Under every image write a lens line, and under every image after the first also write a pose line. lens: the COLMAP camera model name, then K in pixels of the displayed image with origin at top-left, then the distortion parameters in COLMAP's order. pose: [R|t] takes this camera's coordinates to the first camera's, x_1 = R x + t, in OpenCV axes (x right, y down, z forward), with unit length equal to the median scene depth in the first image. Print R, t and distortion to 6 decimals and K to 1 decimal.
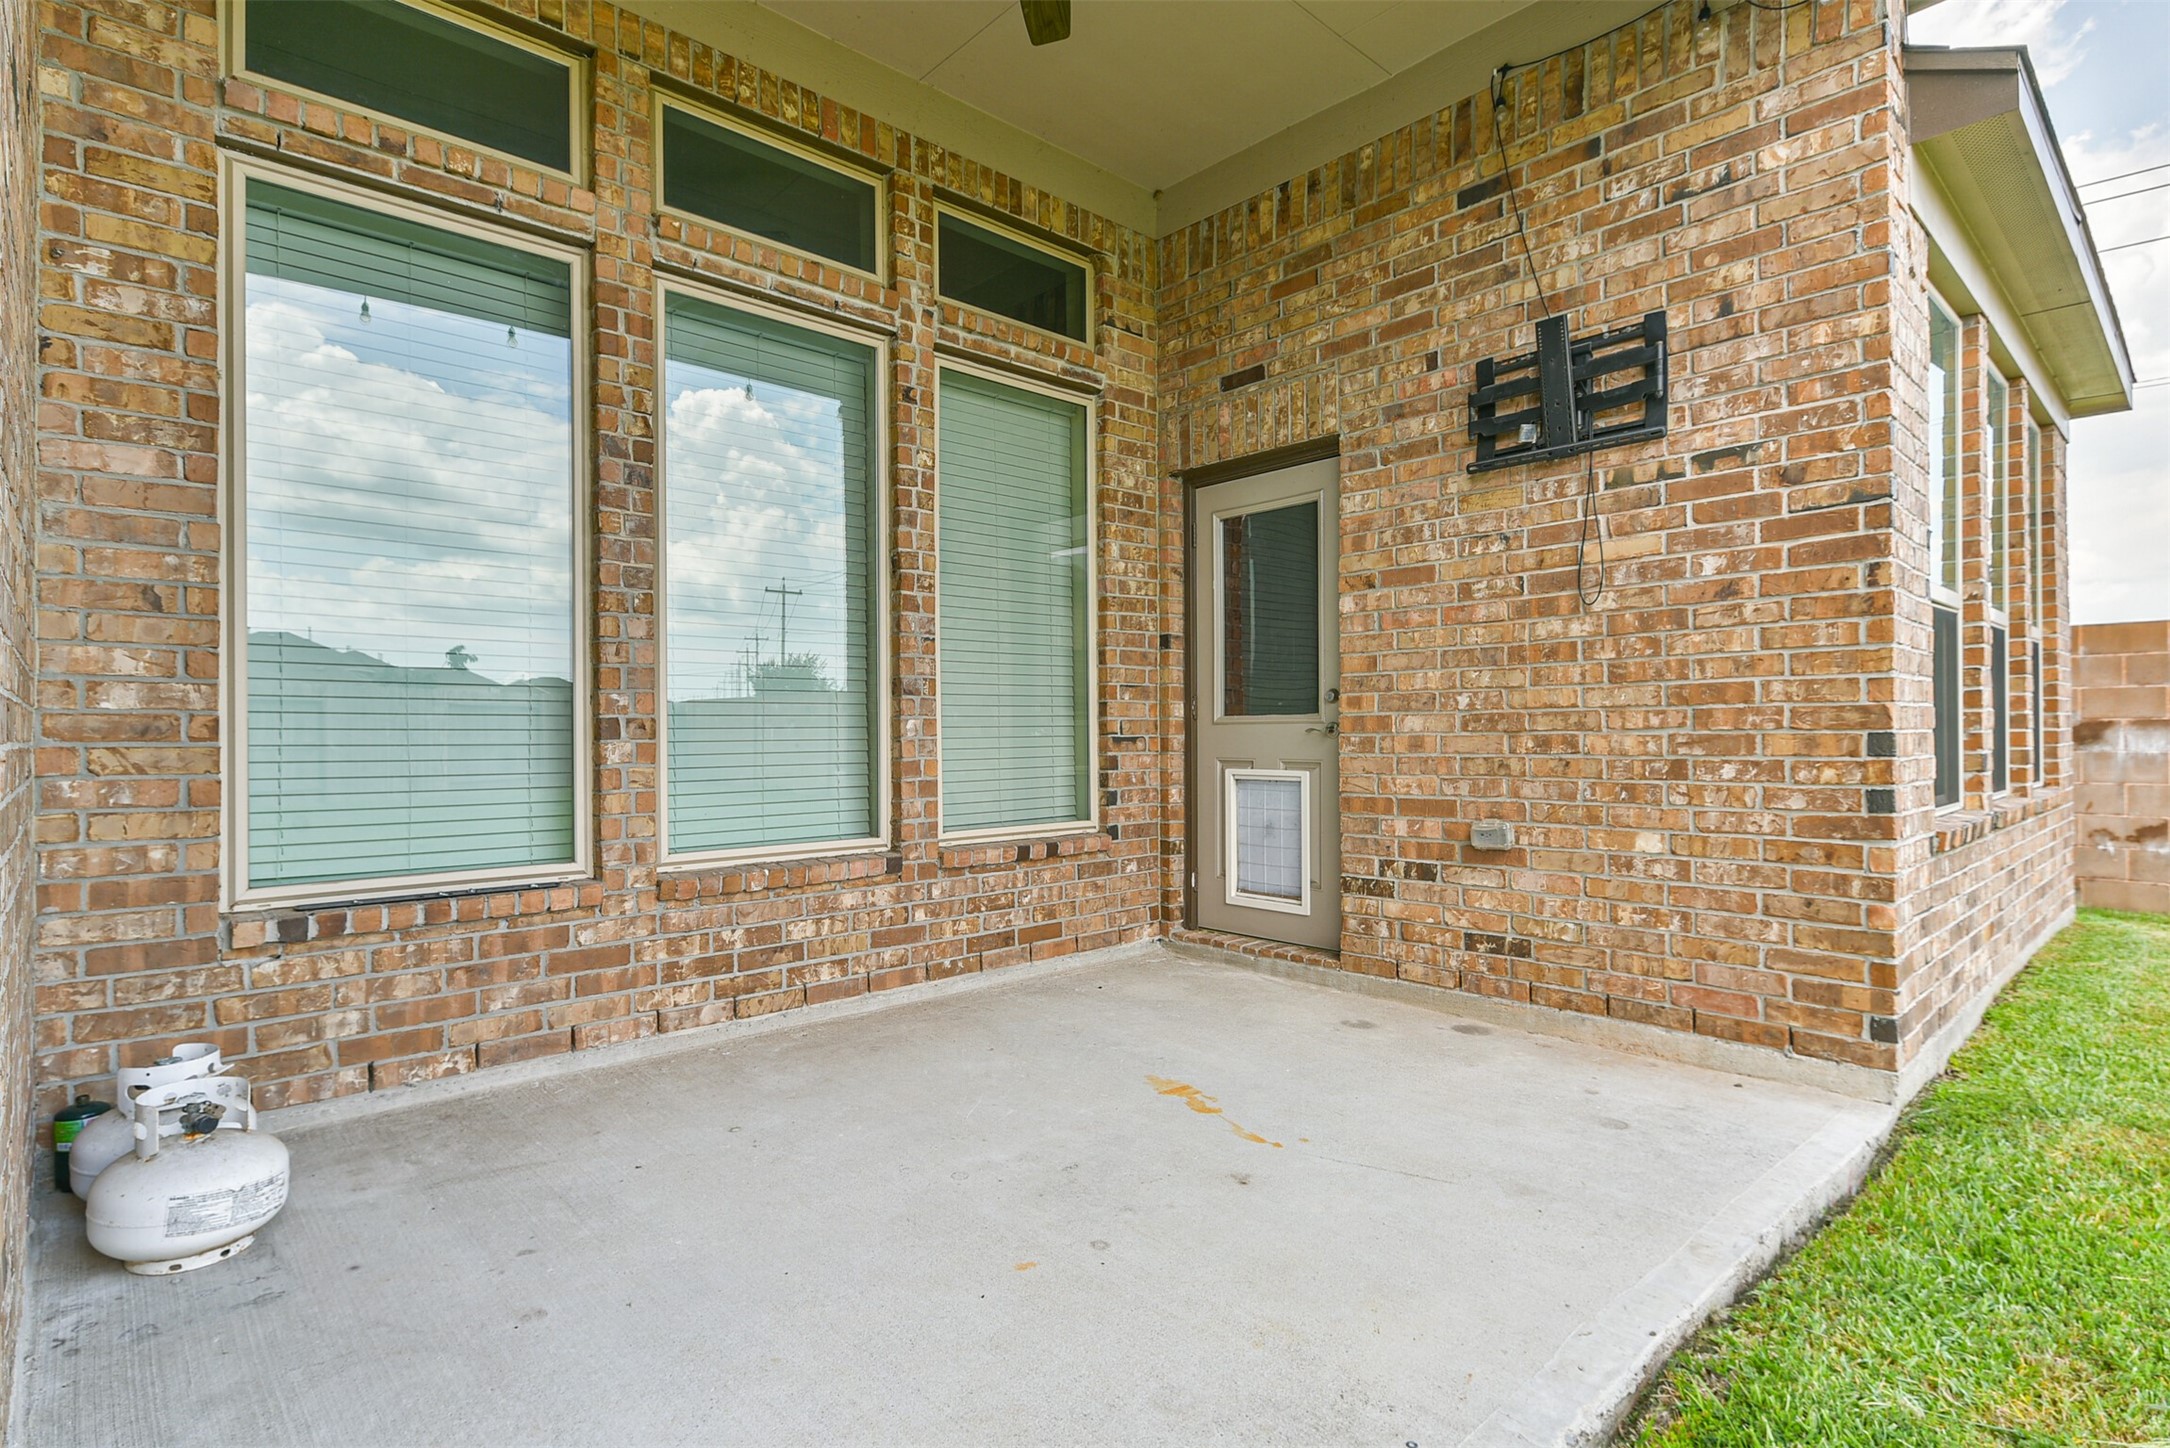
lens RADIAL K [[1071.5, 0, 1088.0], [0, 1071.5, 746.5], [0, 0, 1]] dist [0.001646, -0.000055]
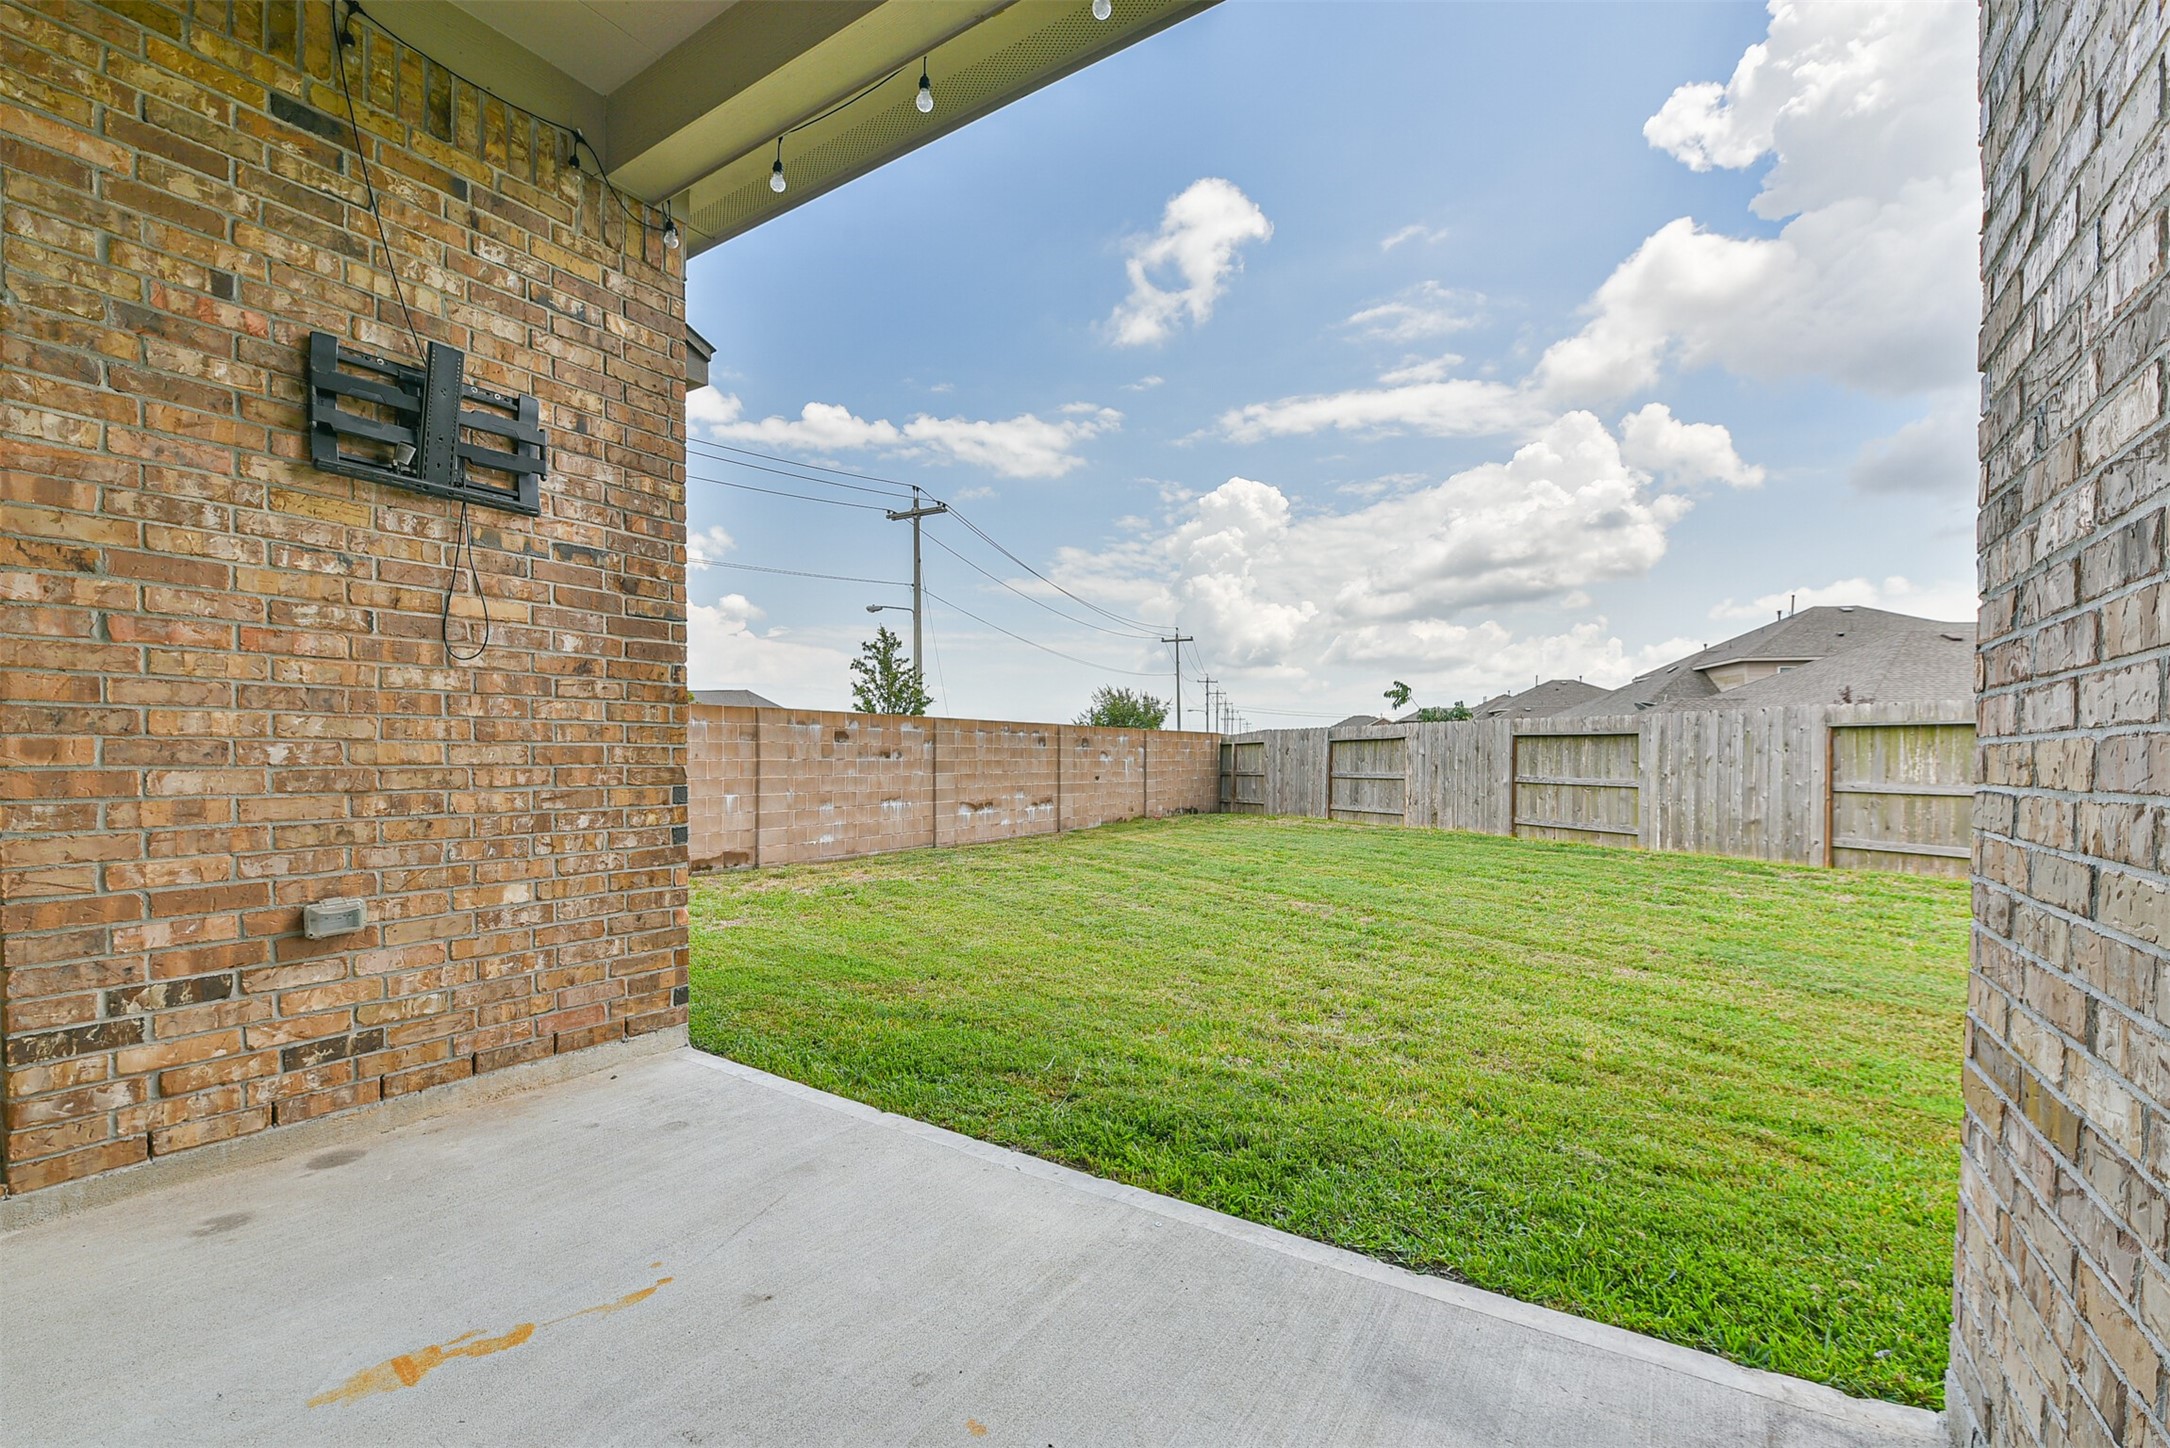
lens RADIAL K [[917.0, 0, 1100.7], [0, 917.0, 782.1], [0, 0, 1]] dist [0.001976, -0.007829]
pose [[-0.249359, -0.021072, 0.968182, -0.482126], [0.004953, 0.999722, 0.023034, -0.037434], [-0.968398, 0.010540, -0.249185, 0.647617]]
